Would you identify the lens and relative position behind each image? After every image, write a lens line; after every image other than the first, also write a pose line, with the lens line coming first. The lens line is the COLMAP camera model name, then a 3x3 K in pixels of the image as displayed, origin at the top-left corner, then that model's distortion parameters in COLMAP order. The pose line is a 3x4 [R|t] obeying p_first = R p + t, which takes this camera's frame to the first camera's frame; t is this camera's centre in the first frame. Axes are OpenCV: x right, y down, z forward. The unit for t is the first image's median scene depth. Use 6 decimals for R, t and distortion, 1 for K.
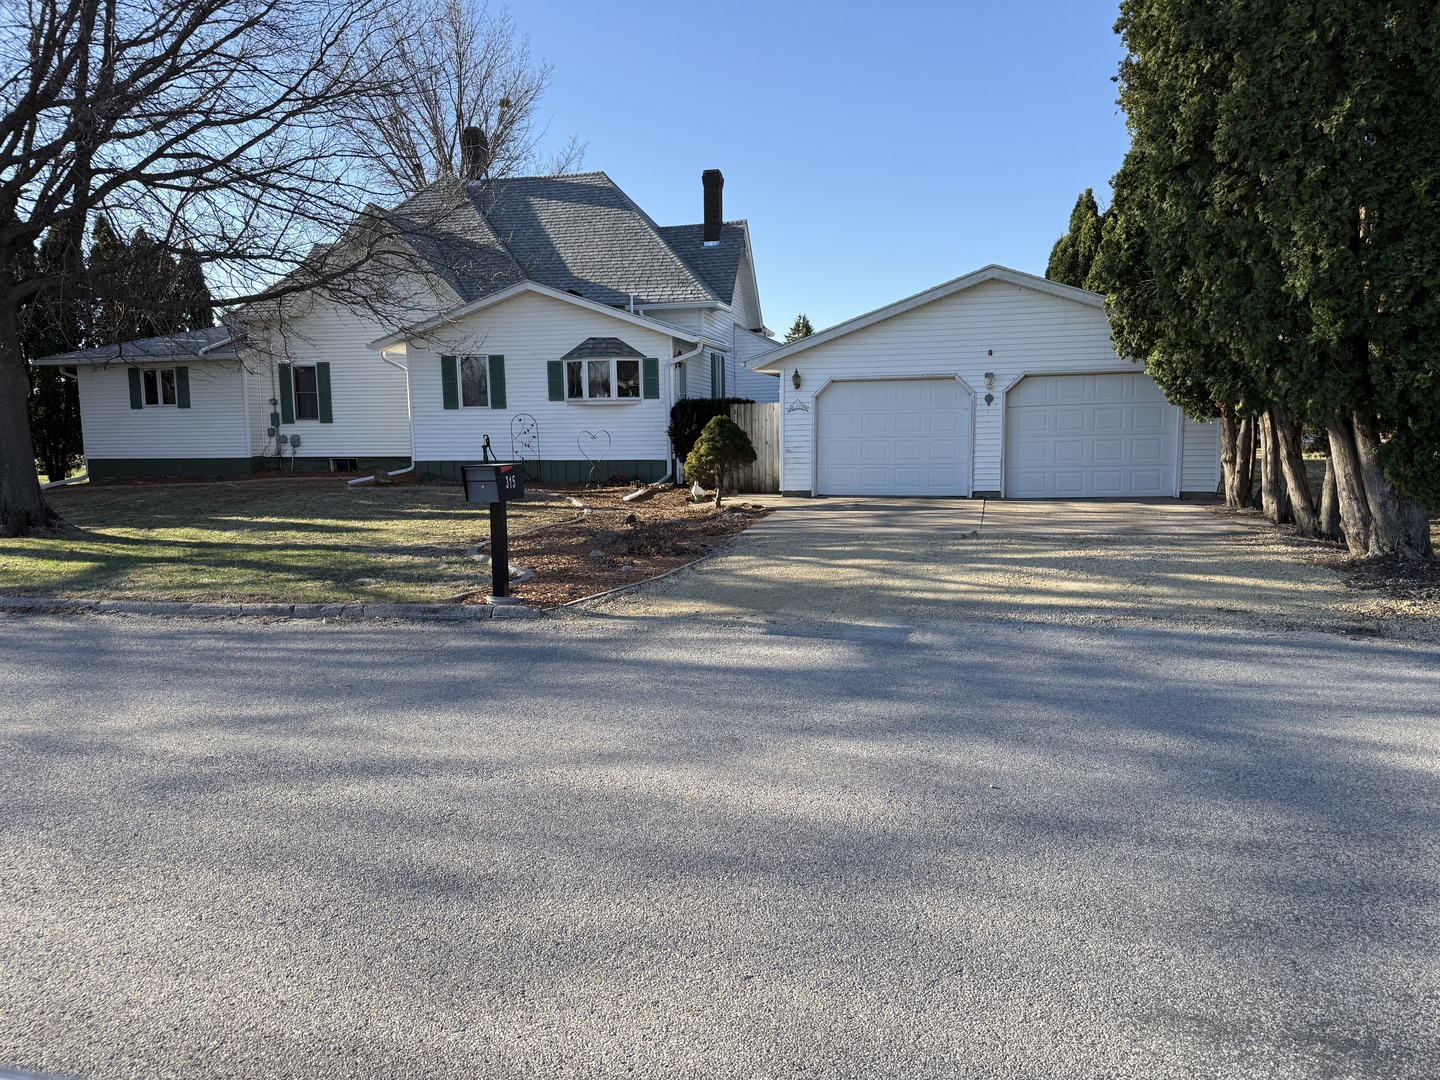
lens RADIAL K [[1007.6, 0, 709.7], [0, 1007.6, 543.2], [0, 0, 1]] dist [0.089167, -0.114710]
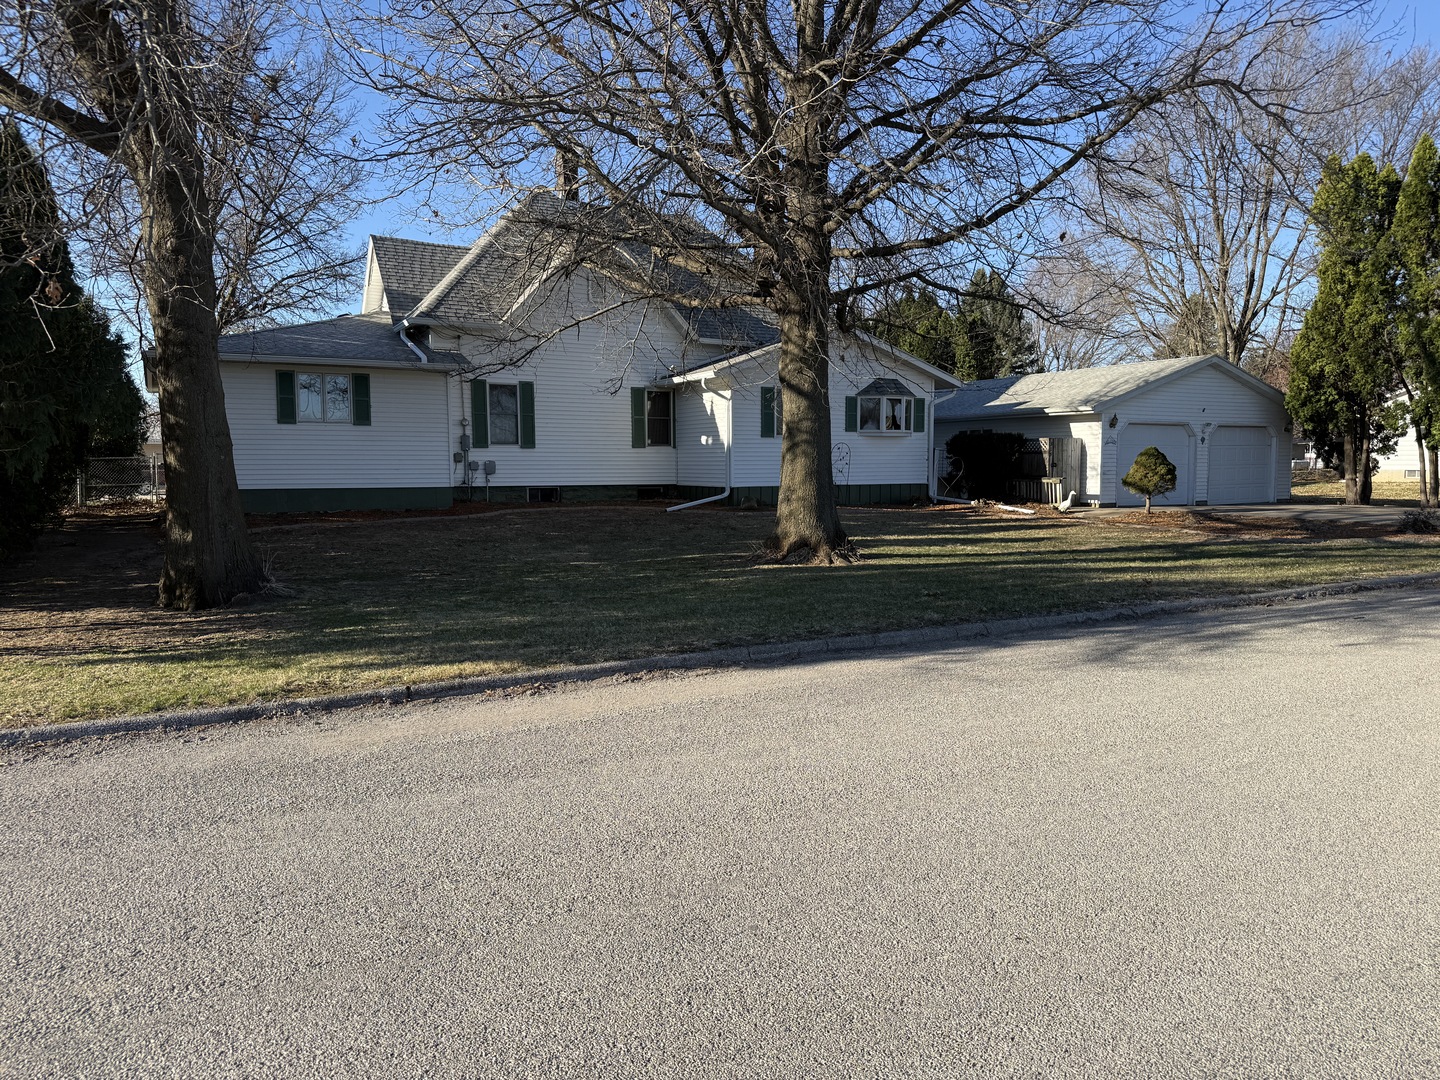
lens RADIAL K [[1021.9, 0, 720.9], [0, 1021.9, 547.8], [0, 0, 1]] dist [0.089705, -0.084046]
pose [[0.743066, -0.046379, 0.667609, -1.956897], [0.067844, 0.997677, -0.006204, -0.030547], [-0.665770, 0.049903, 0.744487, 0.503336]]
